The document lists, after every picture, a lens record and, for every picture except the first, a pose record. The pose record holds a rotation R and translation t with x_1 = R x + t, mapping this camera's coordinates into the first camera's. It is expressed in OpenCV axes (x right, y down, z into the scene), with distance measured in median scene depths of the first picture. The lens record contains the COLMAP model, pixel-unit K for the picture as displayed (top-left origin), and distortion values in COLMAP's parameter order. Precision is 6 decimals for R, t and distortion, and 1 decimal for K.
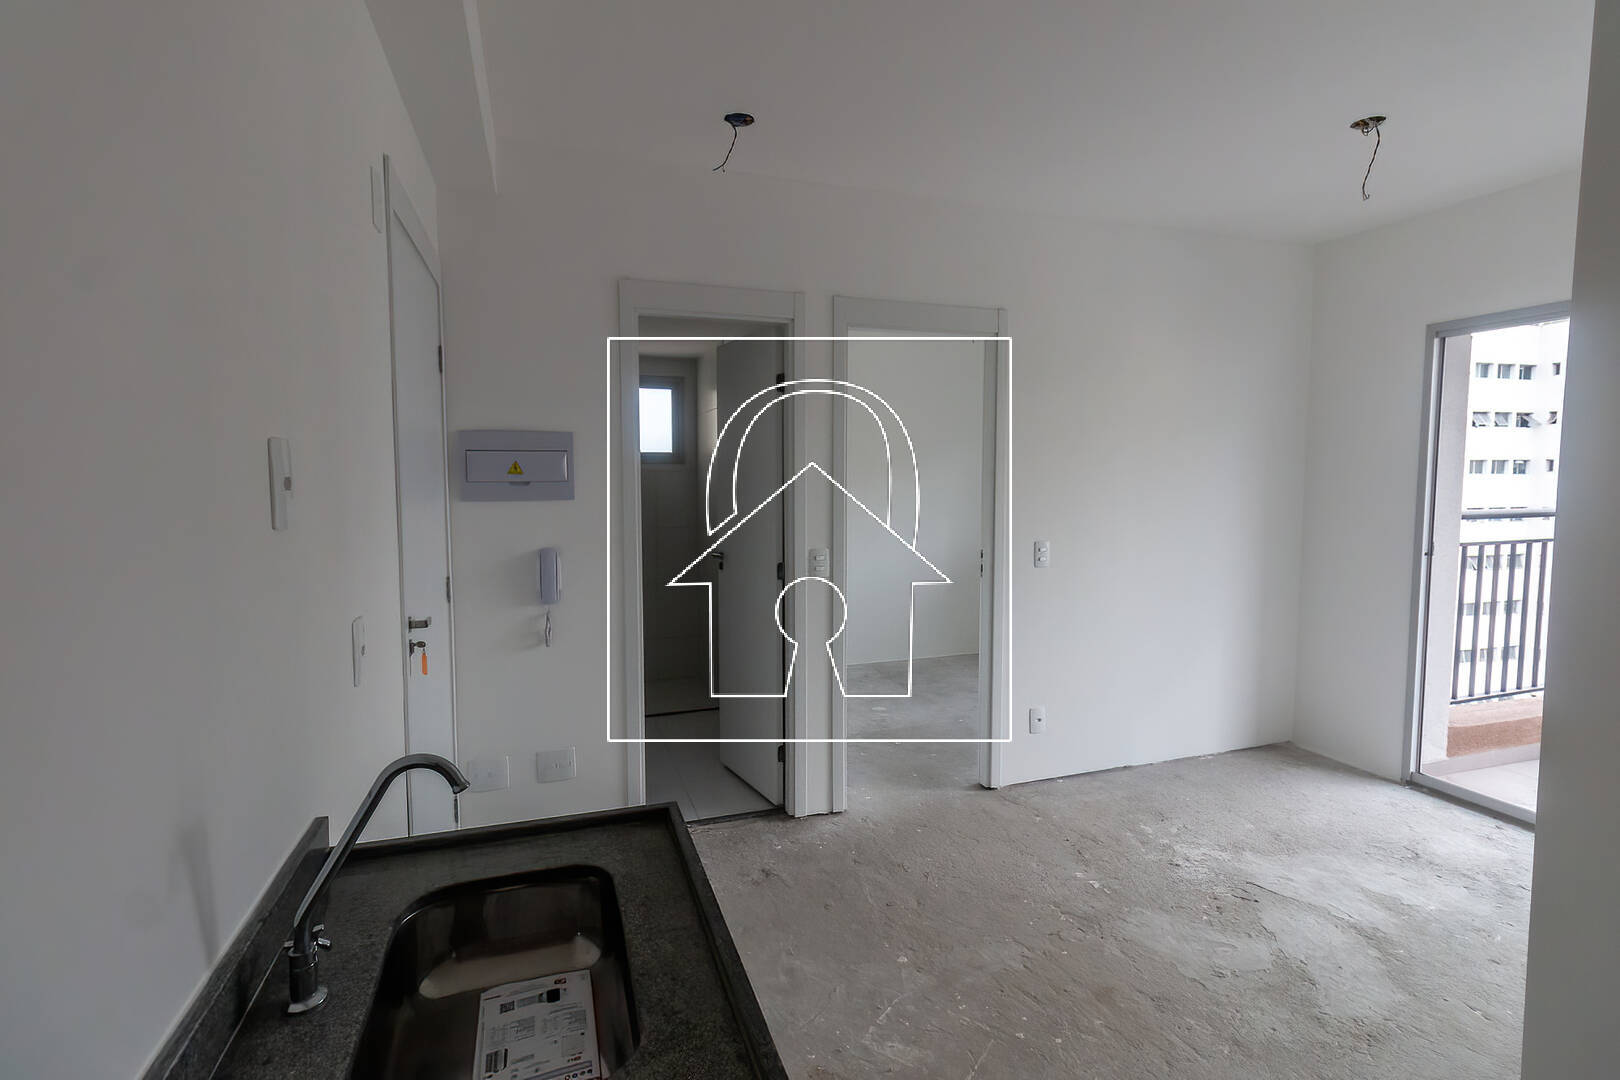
lens RADIAL K [[769.0, 0, 809.5], [0, 769.0, 534.5], [0, 0, 1]] dist [0.000596, -0.000151]
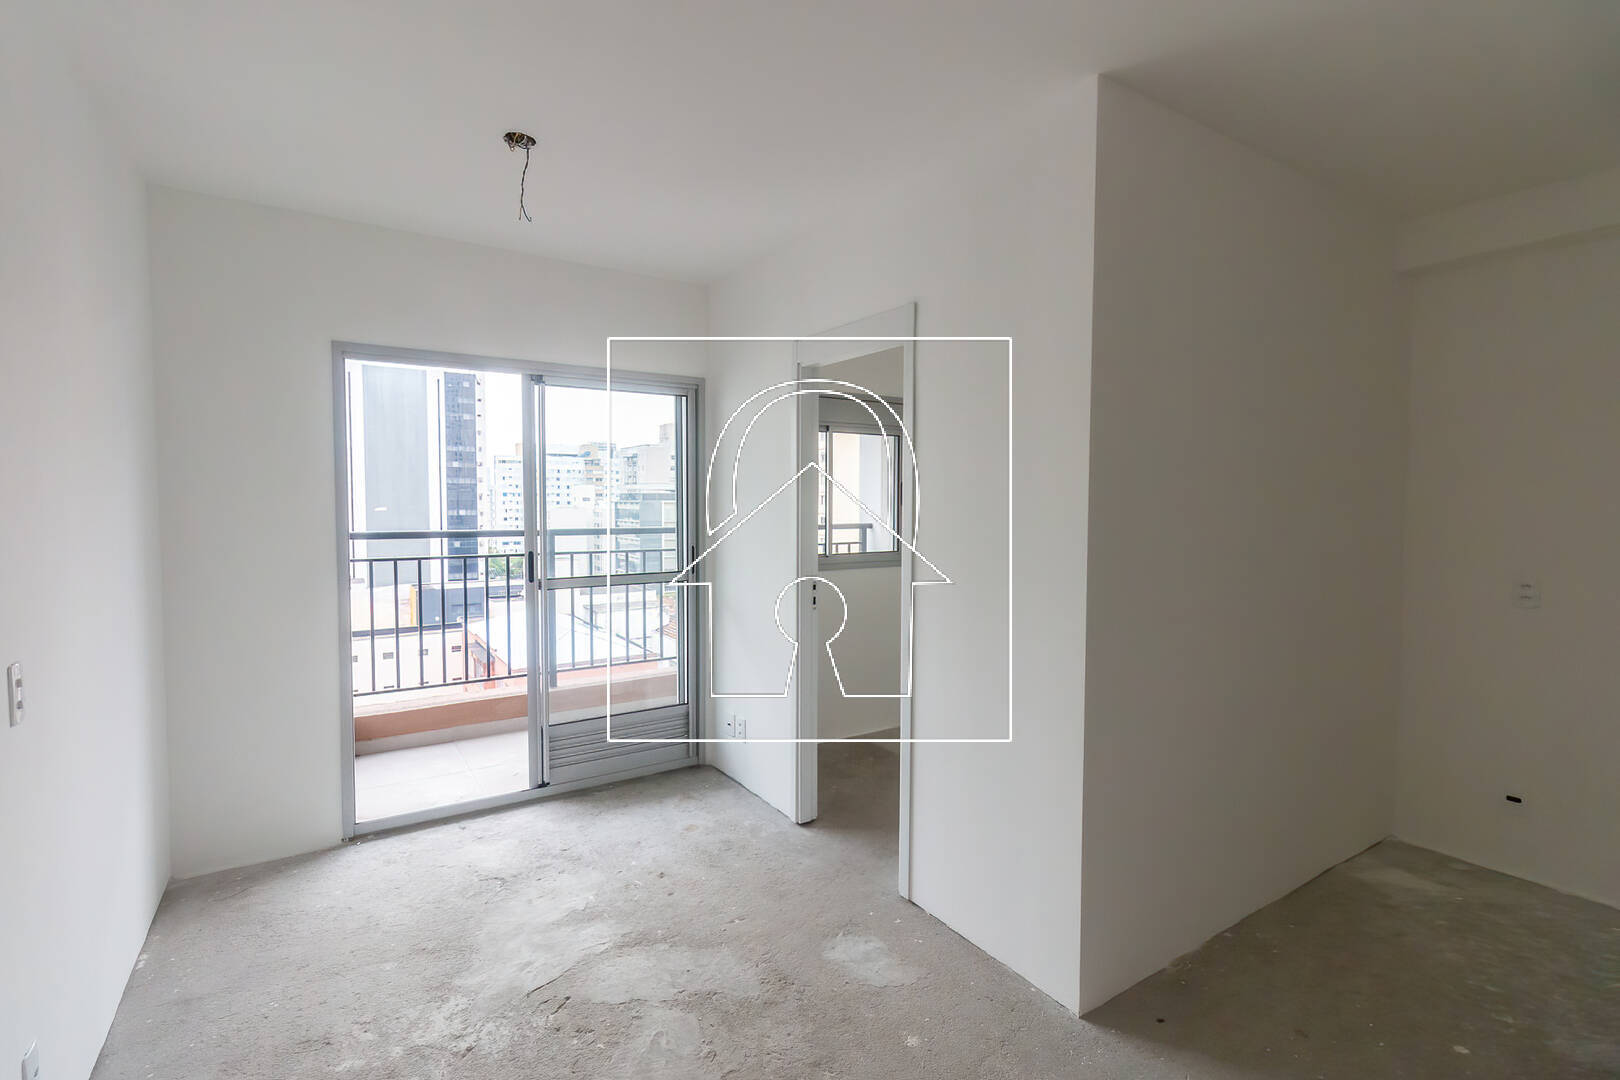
lens RADIAL K [[754.0, 0, 814.1], [0, 754.0, 535.0], [0, 0, 1]] dist [0.012364, -0.000641]
pose [[-0.248528, -0.045037, 0.967577, -0.241648], [0.067150, 0.995714, 0.063595, -0.065504], [-0.966294, 0.080778, -0.244438, 0.742496]]
